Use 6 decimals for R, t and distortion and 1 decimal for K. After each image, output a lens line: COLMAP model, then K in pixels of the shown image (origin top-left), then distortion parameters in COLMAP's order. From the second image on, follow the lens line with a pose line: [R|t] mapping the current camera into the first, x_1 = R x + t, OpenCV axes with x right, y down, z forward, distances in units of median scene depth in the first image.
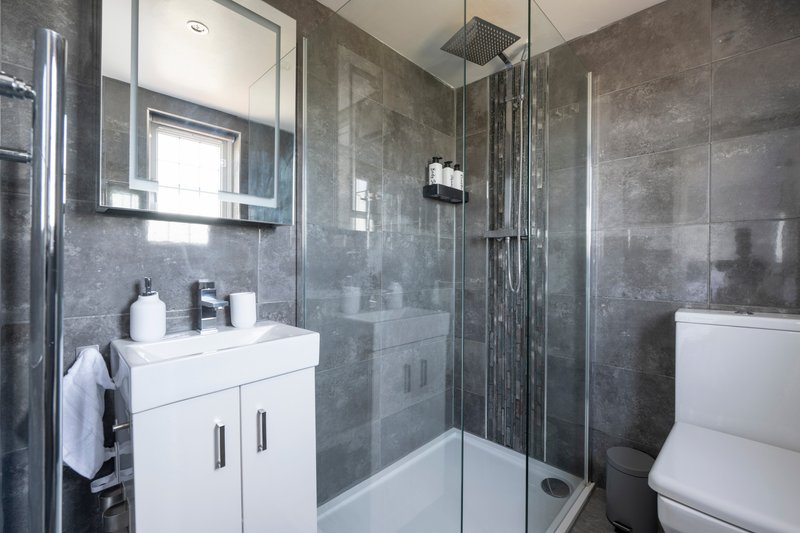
lens RADIAL K [[340.8, 0, 400.0], [0, 340.8, 266.5], [0, 0, 1]] dist [-0.001706, -0.000173]
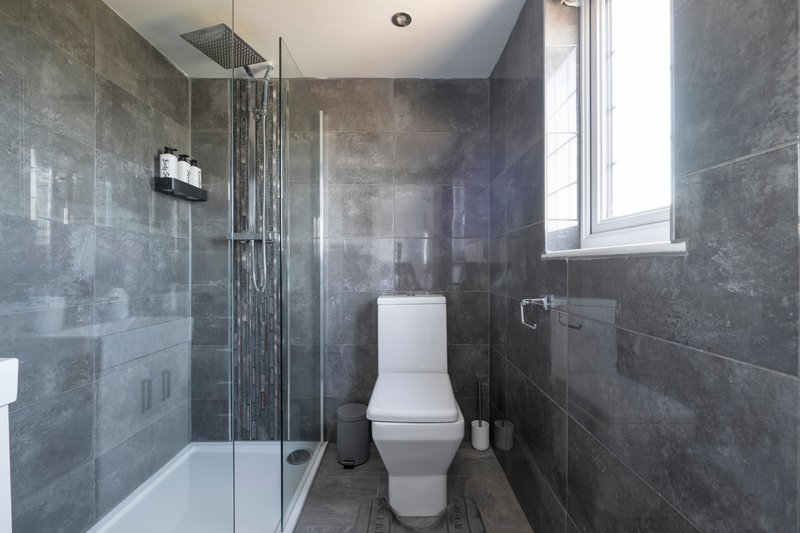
lens RADIAL K [[340.8, 0, 400.0], [0, 340.8, 266.5], [0, 0, 1]] dist [-0.001706, -0.000173]
pose [[0.720906, -0.006723, 0.693000, -0.088565], [0.010153, 0.999948, -0.000861, 0.001074], [-0.692958, 0.007657, 0.720937, -0.078718]]
